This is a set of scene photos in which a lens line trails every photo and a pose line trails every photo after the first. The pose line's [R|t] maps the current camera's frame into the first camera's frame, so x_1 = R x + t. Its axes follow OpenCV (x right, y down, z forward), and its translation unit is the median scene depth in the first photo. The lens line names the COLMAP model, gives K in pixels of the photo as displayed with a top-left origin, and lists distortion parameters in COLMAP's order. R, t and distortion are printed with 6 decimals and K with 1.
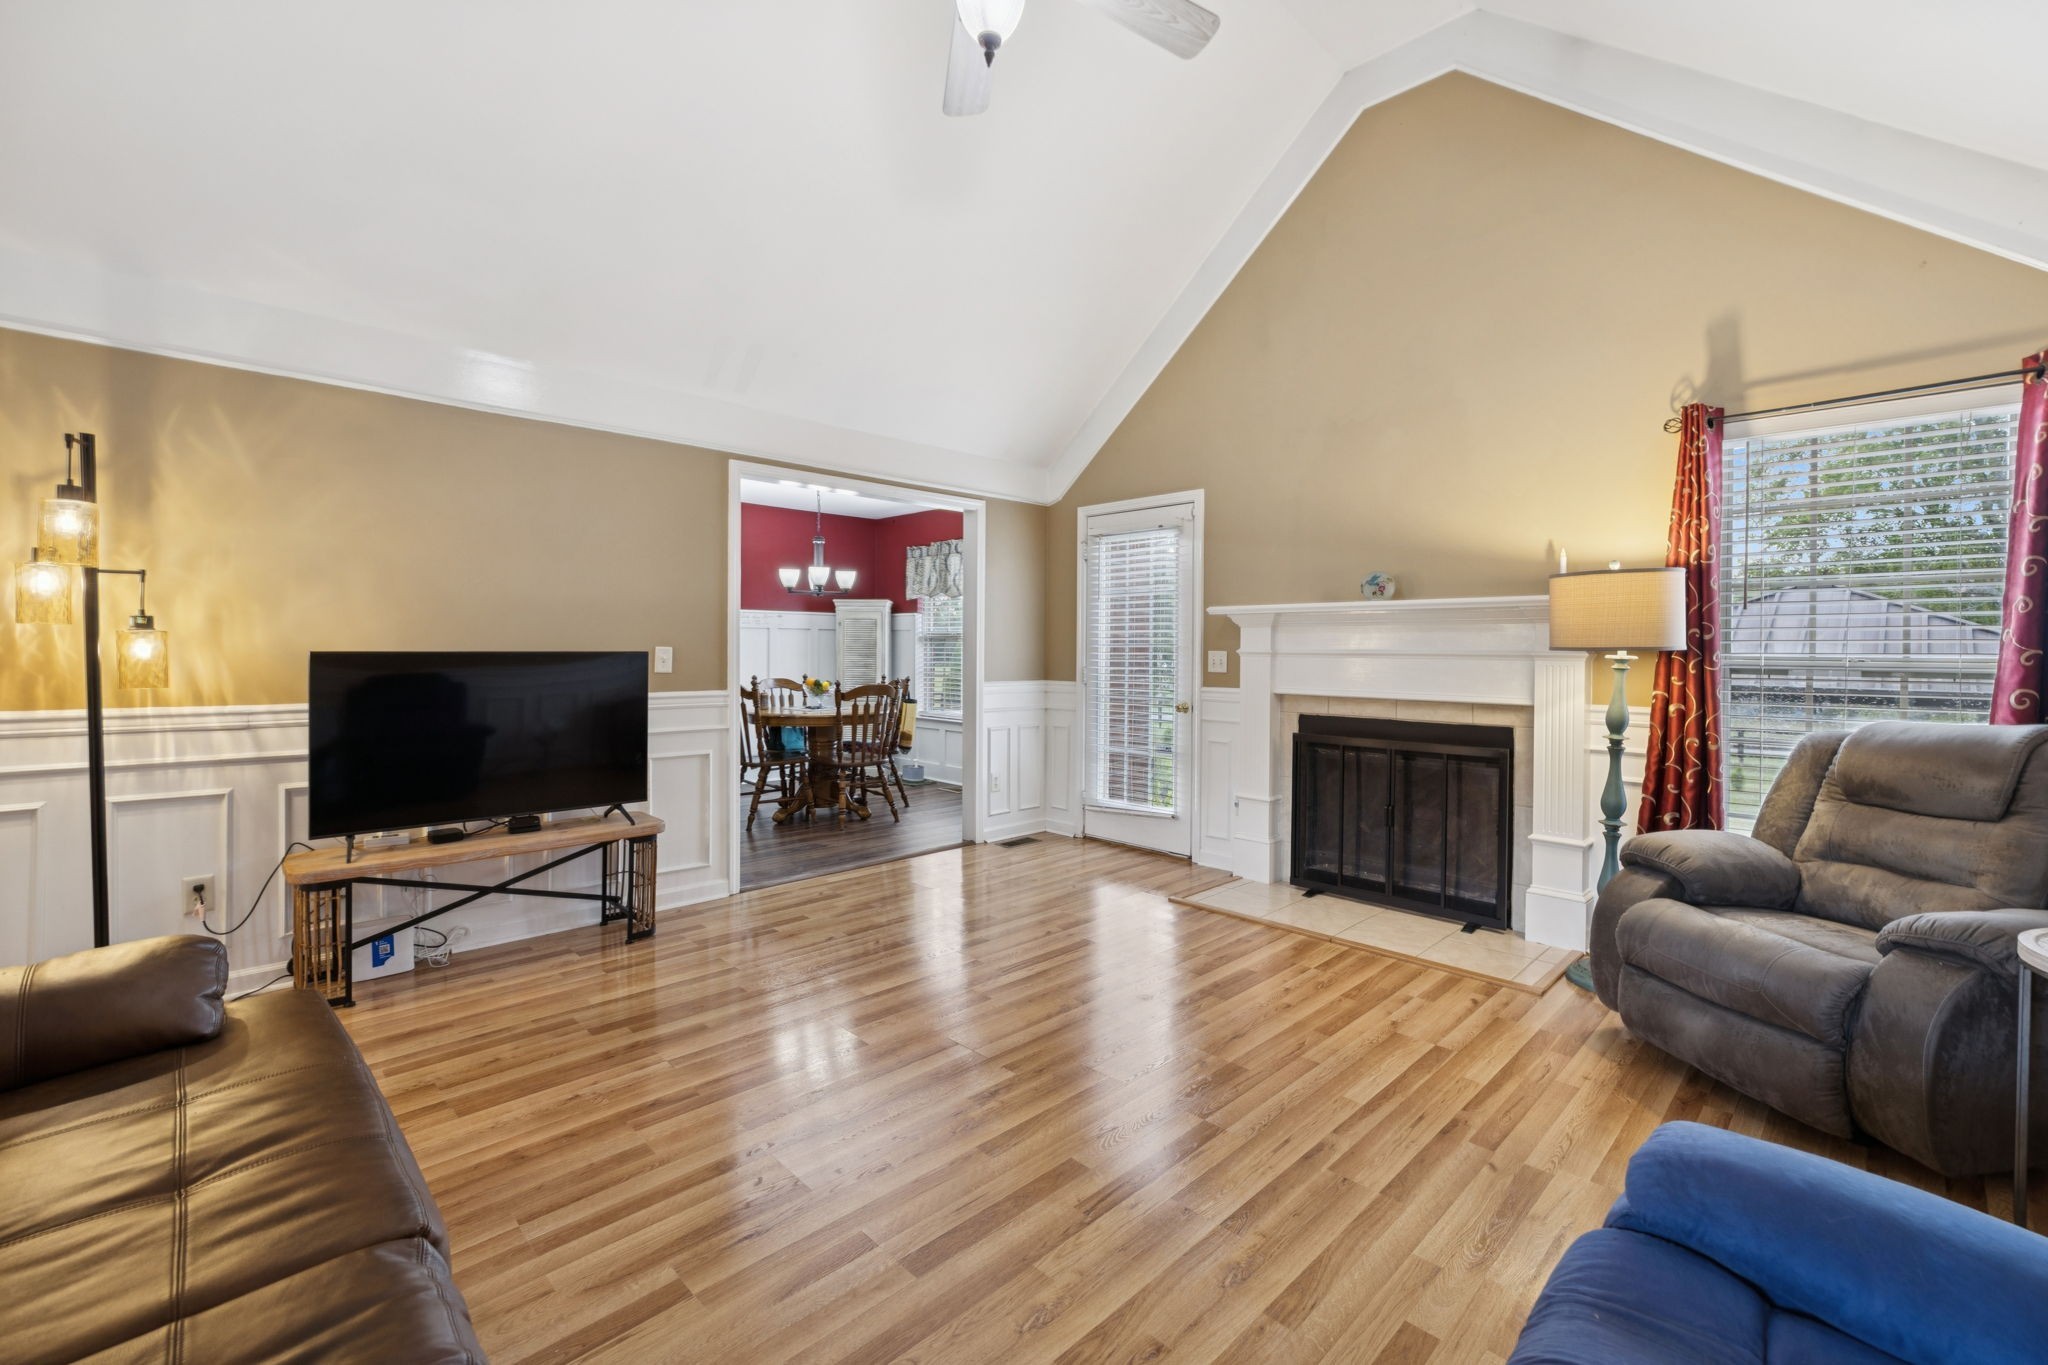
lens RADIAL K [[872.7, 0, 1022.8], [0, 872.7, 658.7], [0, 0, 1]] dist [-0.003026, -0.000162]
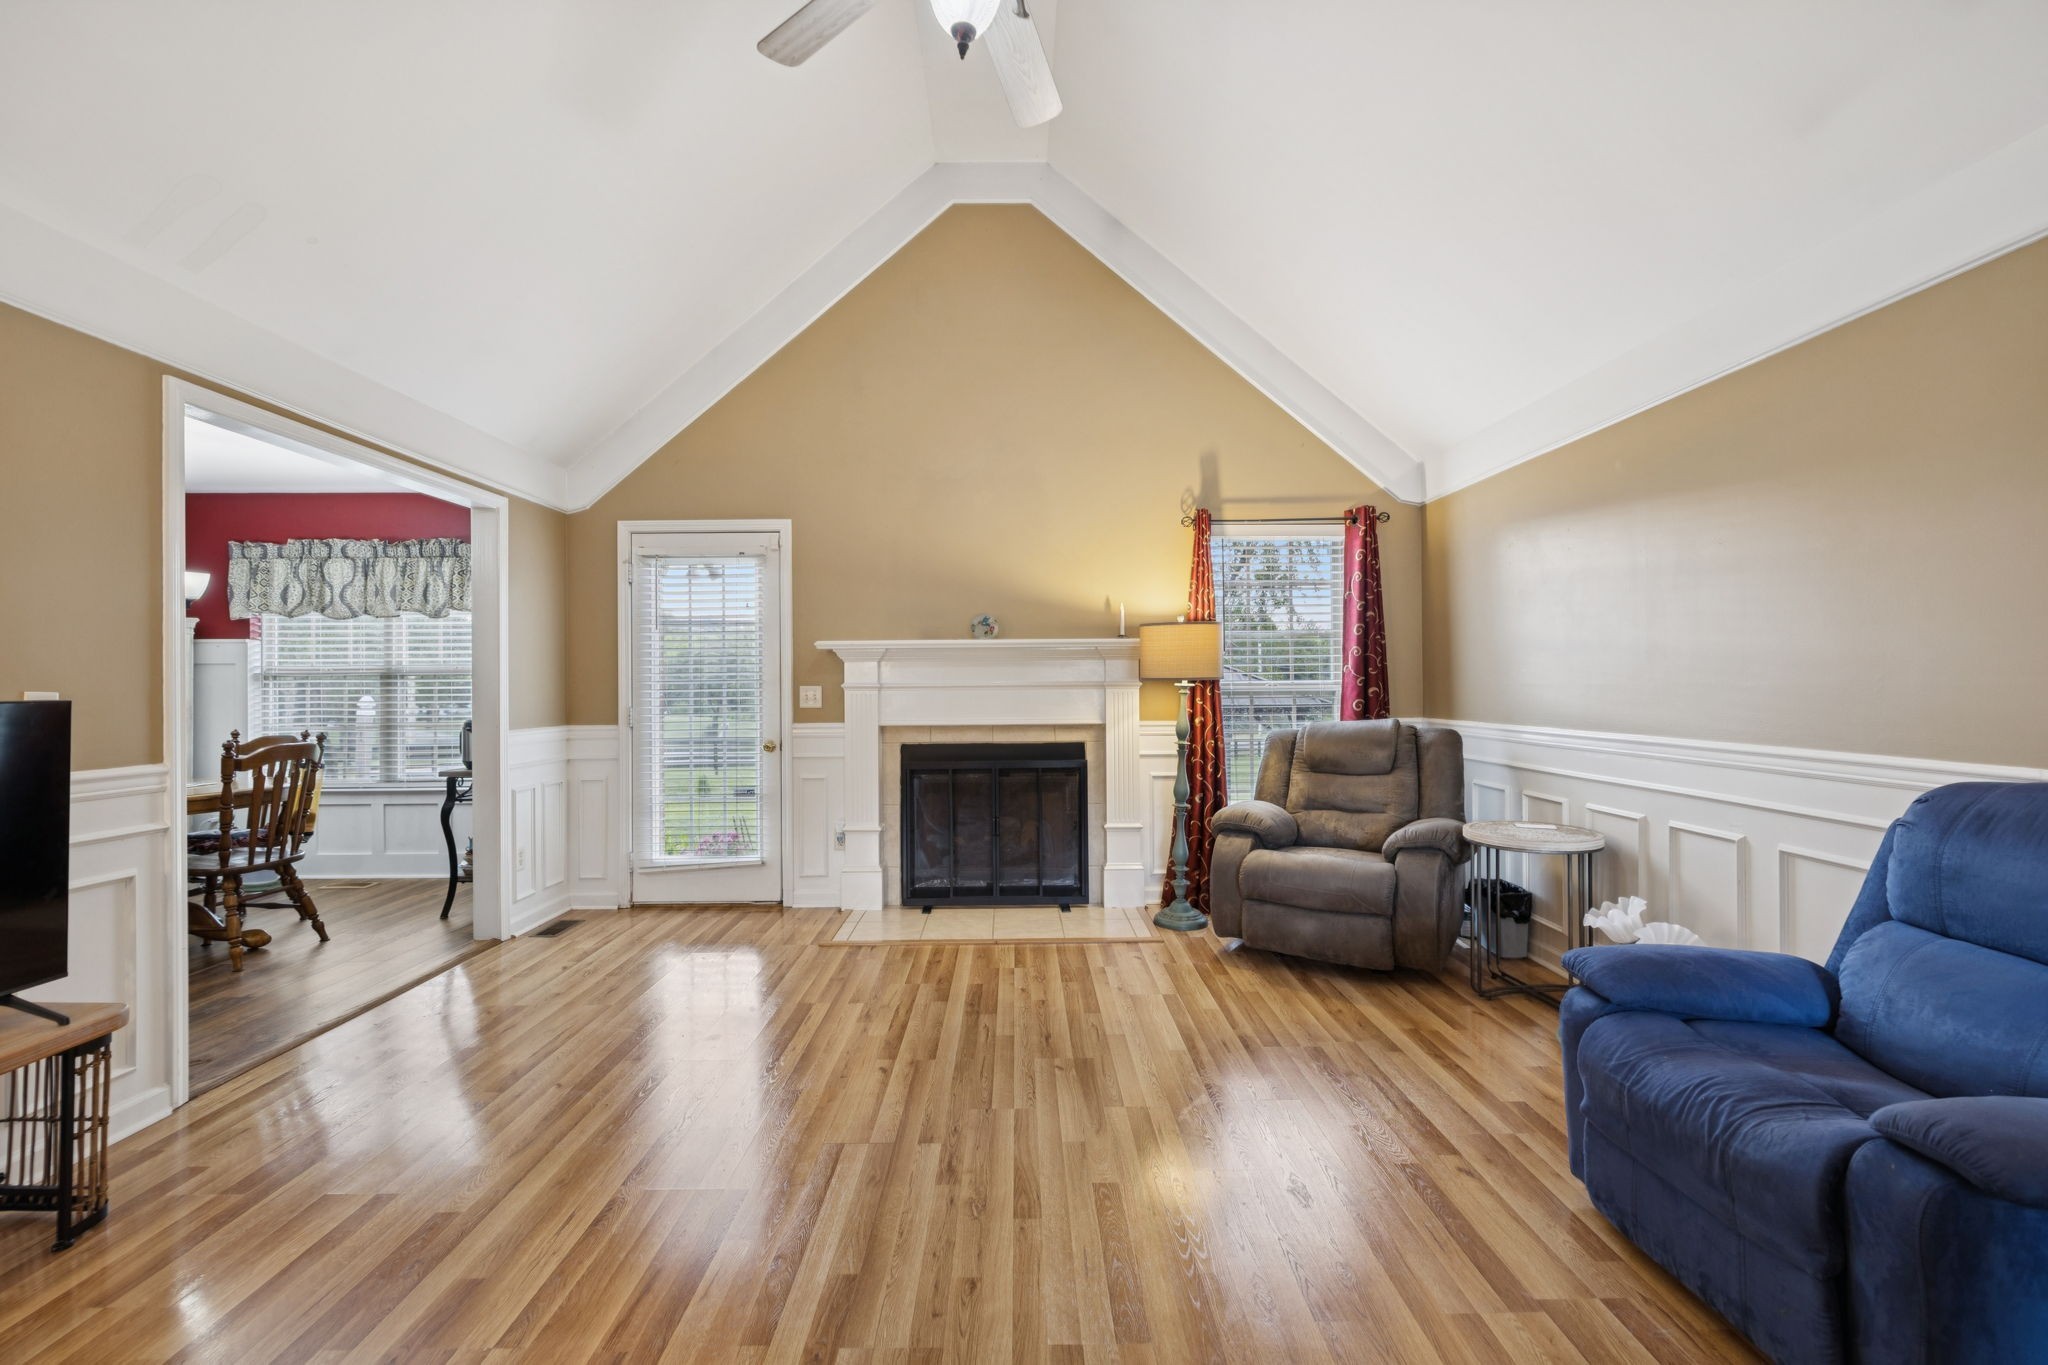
lens RADIAL K [[861.5, 0, 1024.0], [0, 861.5, 682.5], [0, 0, 1]] dist [-0.002779, 0.000191]
pose [[0.691755, -0.011675, 0.722038, -0.335511], [0.021644, 0.999755, -0.004571, -0.003389], [-0.721808, 0.018790, 0.691838, 0.165714]]
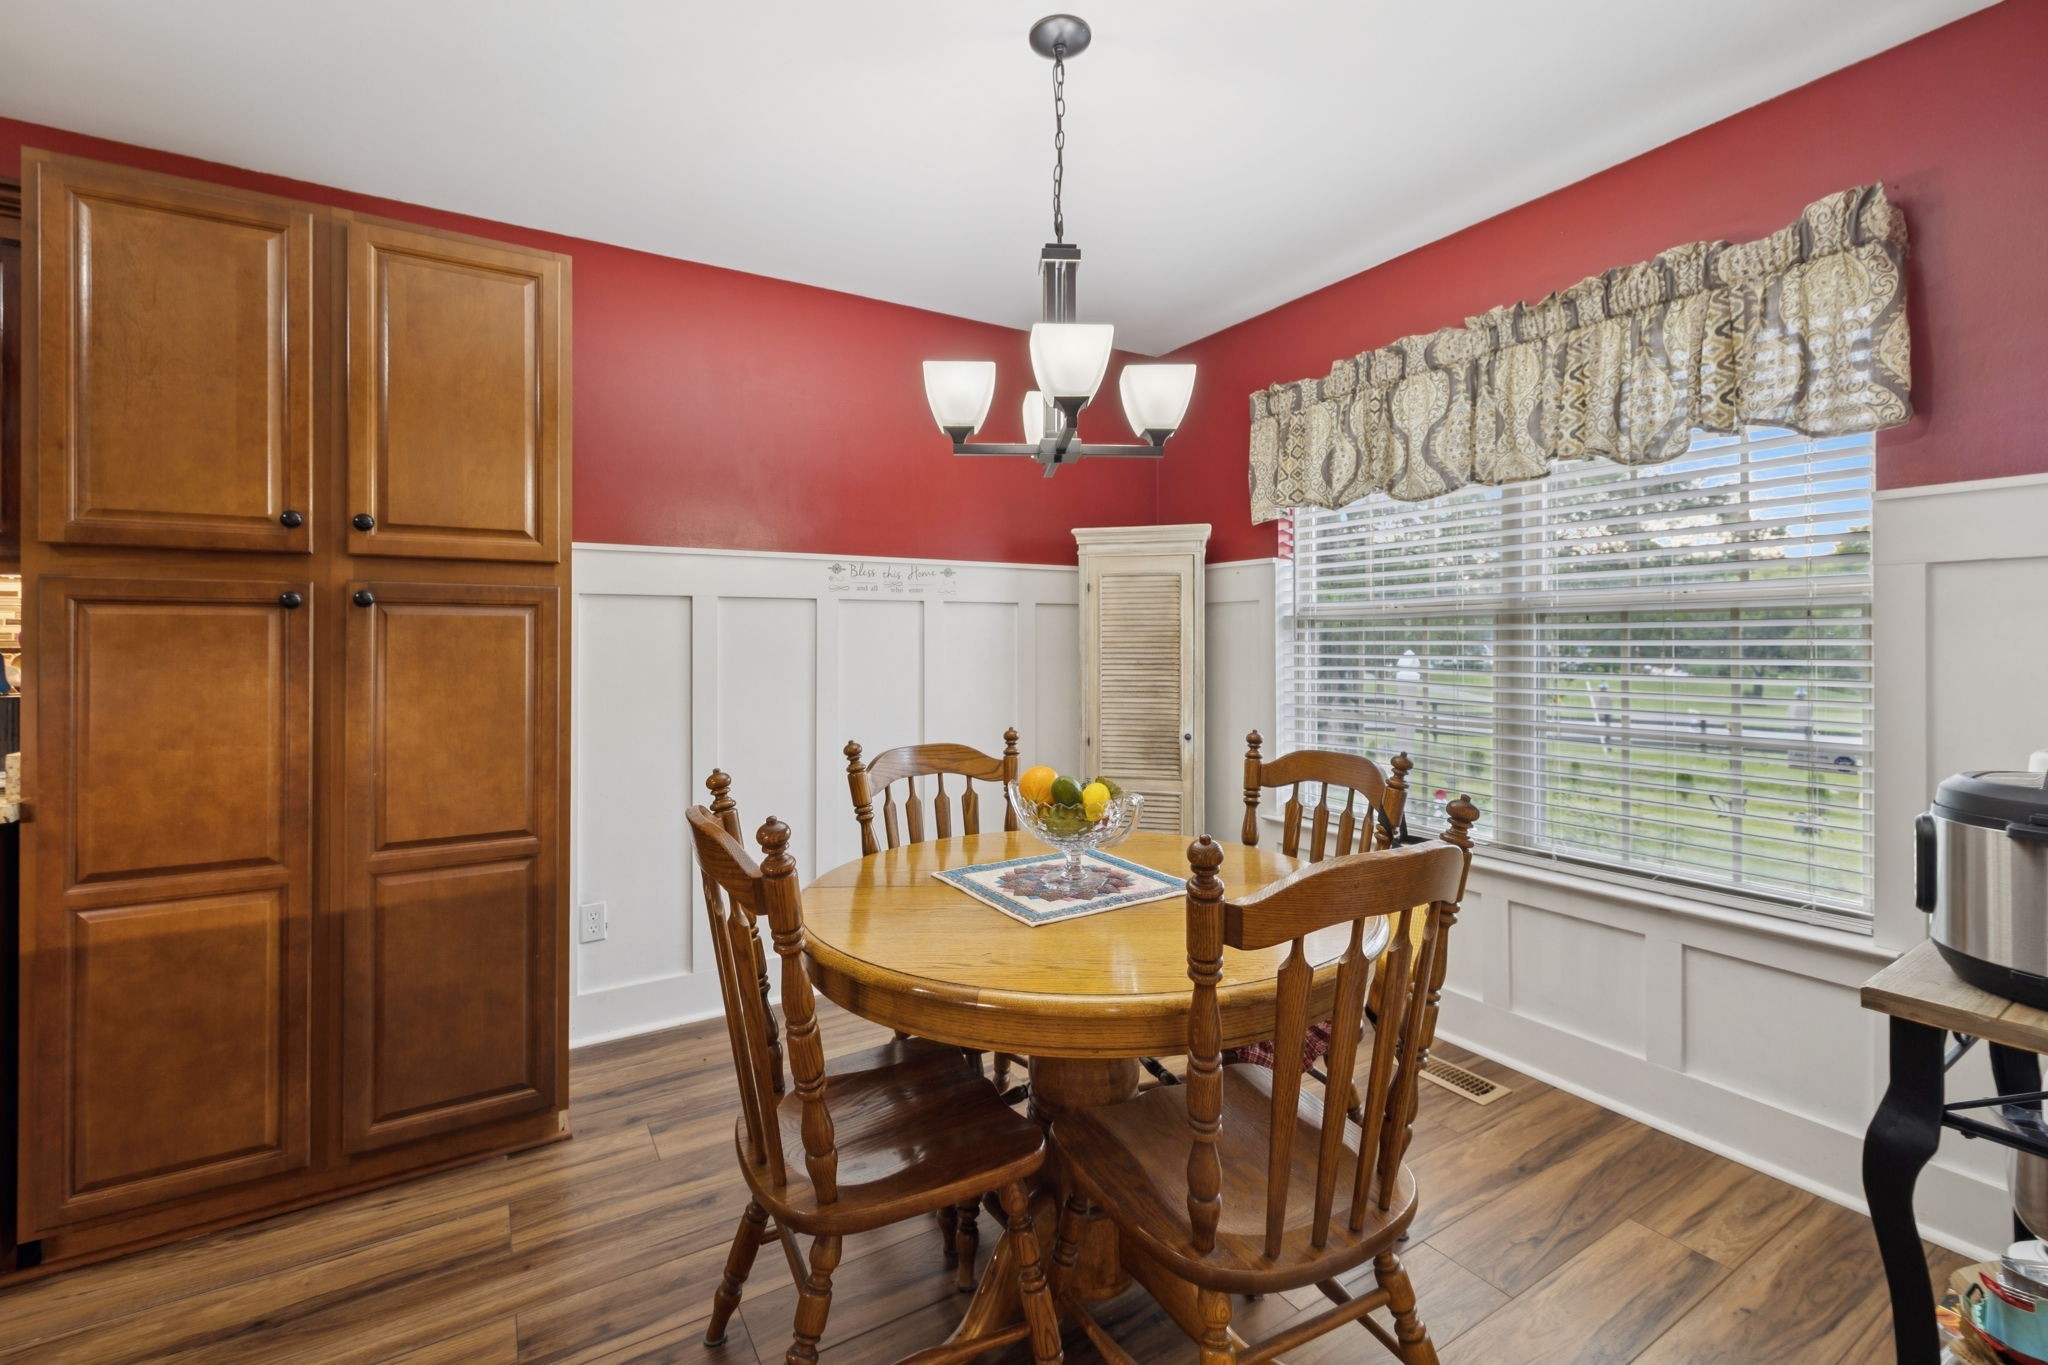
lens RADIAL K [[869.5, 0, 1015.3], [0, 869.5, 643.3], [0, 0, 1]] dist [-0.001293, 0.000200]
pose [[0.974518, -0.012394, -0.223968, -0.266427], [0.009965, 0.999879, -0.011972, -0.016626], [0.224090, 0.009435, 0.974523, 1.040649]]
